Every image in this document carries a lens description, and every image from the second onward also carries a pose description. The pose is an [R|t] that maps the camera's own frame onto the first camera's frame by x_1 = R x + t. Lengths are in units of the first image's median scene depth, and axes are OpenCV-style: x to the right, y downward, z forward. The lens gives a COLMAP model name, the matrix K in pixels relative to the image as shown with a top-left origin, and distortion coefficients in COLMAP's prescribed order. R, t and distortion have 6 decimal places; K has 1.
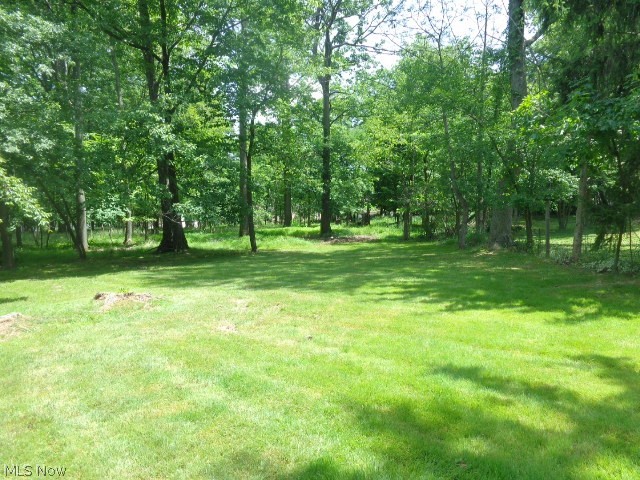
lens RADIAL K [[480.0, 0, 320.0], [0, 480.0, 240.0], [0, 0, 1]] dist [-0.001845, 0.004635]
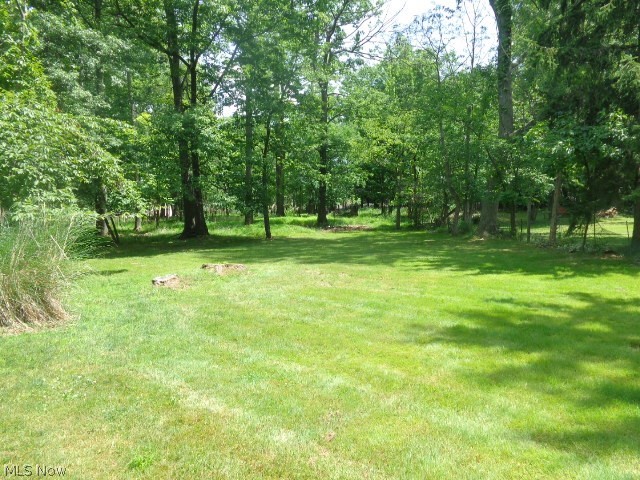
lens RADIAL K [[473.5, 0, 320.0], [0, 473.5, 240.0], [0, 0, 1]] dist [0.000961, -0.001151]
pose [[0.998193, 0.007482, 0.059614, -0.074489], [-0.008698, 0.999759, 0.020149, 0.005094], [-0.059449, -0.020631, 0.998018, -0.104985]]
